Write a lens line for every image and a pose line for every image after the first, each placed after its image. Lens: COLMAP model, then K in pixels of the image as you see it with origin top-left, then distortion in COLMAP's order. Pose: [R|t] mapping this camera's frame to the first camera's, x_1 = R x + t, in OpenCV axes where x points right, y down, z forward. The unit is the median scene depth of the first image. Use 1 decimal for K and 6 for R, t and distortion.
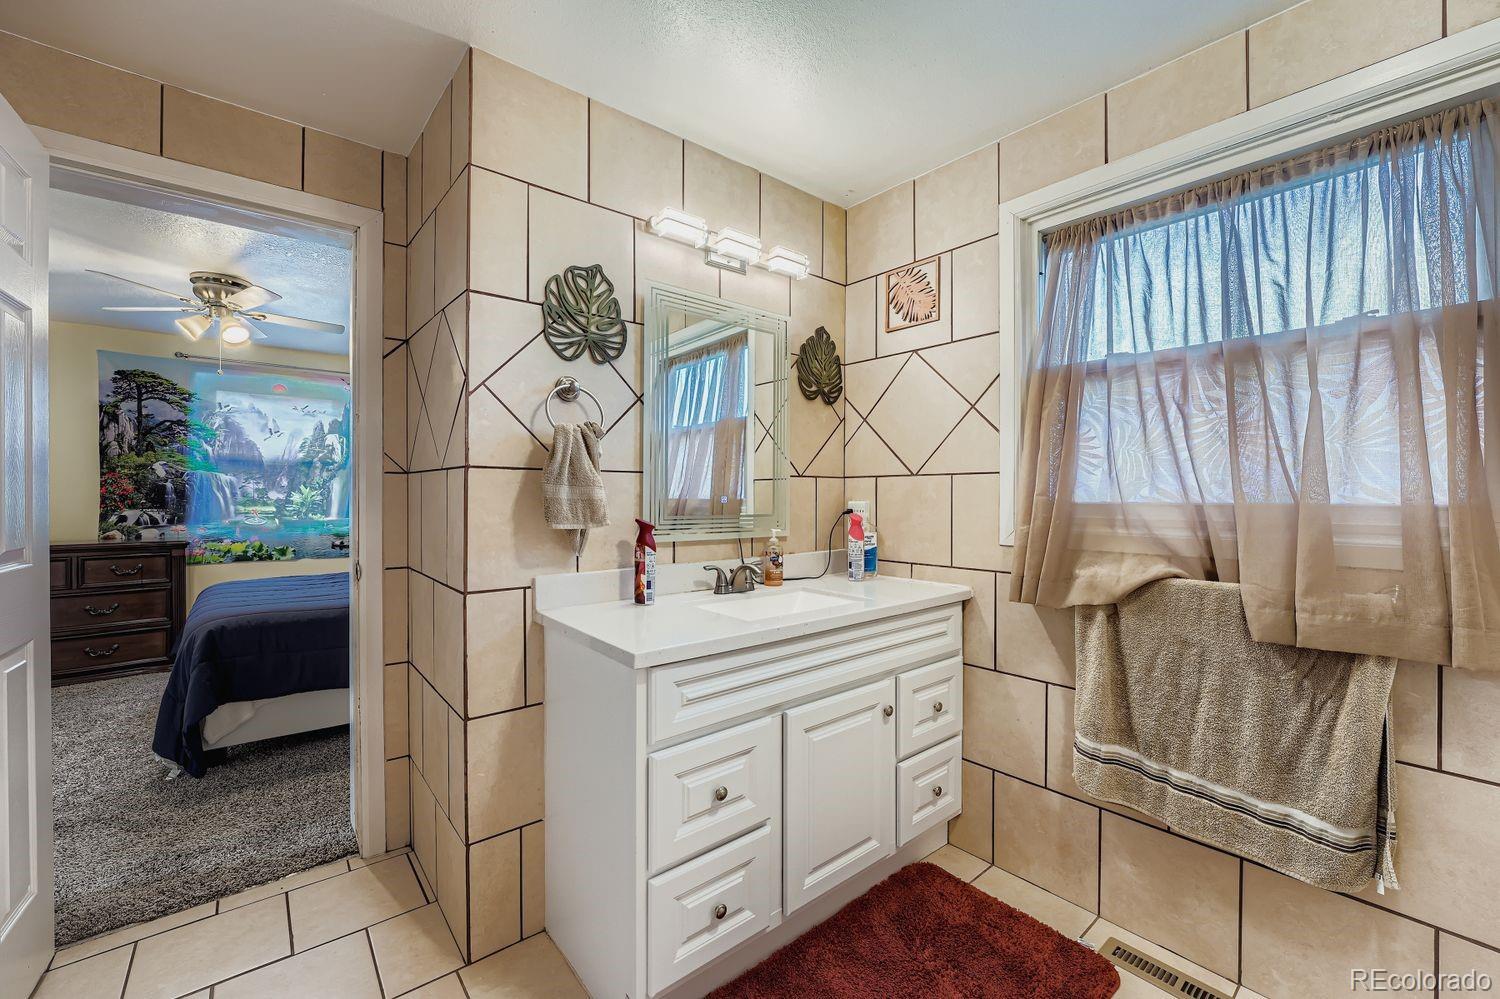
lens RADIAL K [[607.5, 0, 745.4], [0, 607.5, 498.2], [0, 0, 1]] dist [-0.016428, -0.000450]
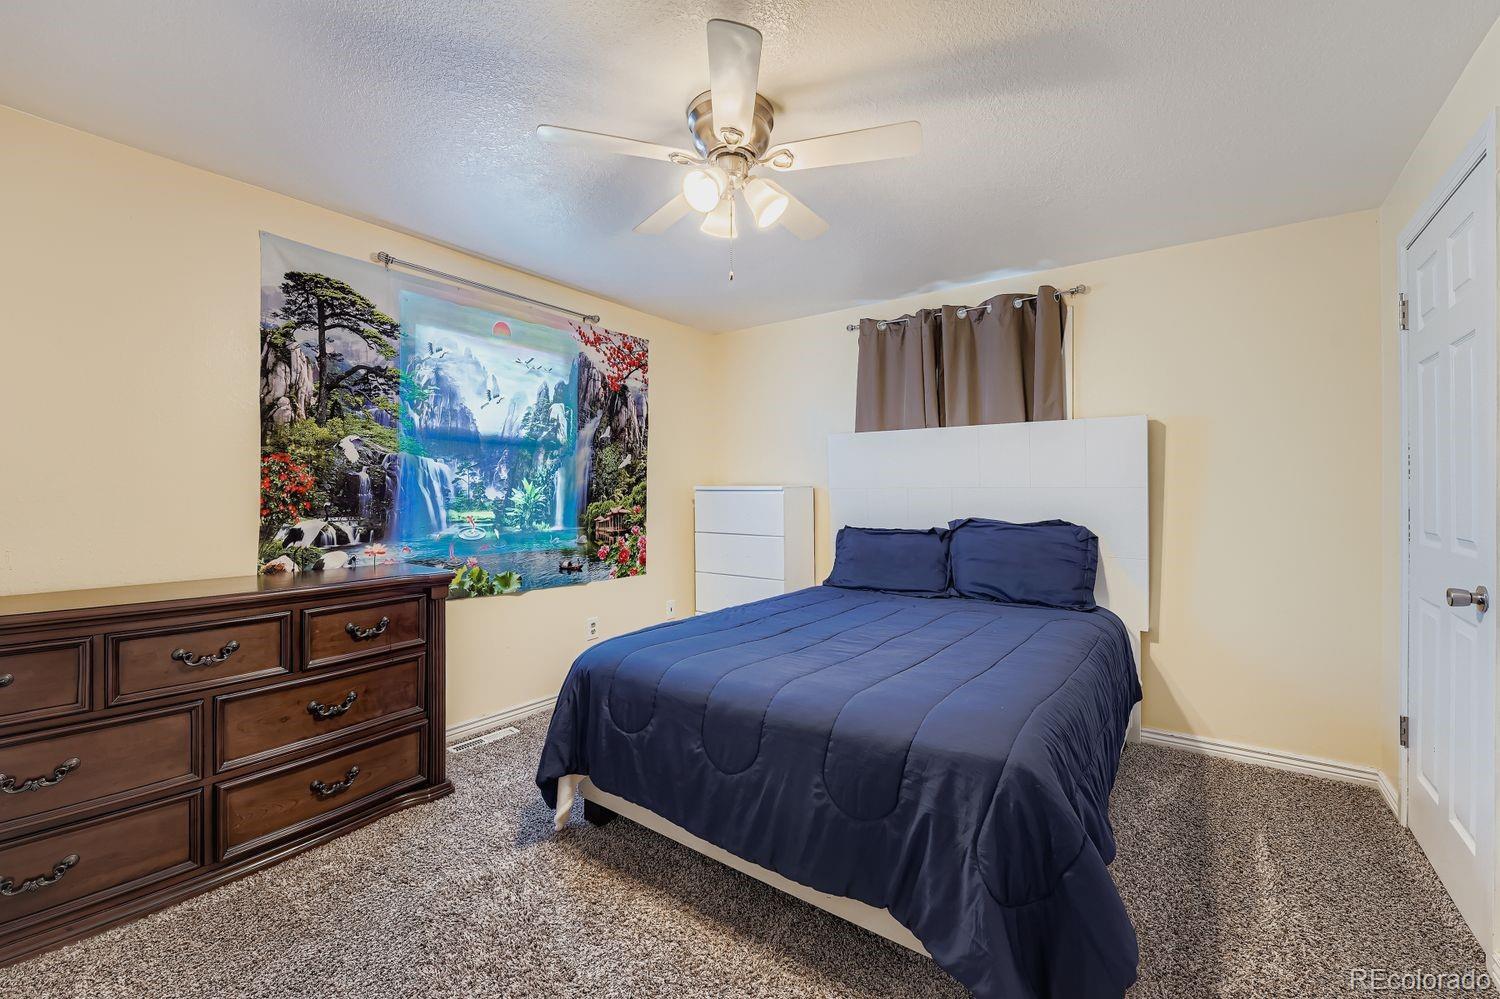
lens RADIAL K [[607.5, 0, 750.9], [0, 607.5, 493.6], [0, 0, 1]] dist [-0.016428, -0.000450]
pose [[0.972891, -0.000957, 0.231262, -0.678302], [0.002388, 0.999980, -0.005907, -0.000327], [-0.231252, 0.006300, 0.972874, 0.310029]]
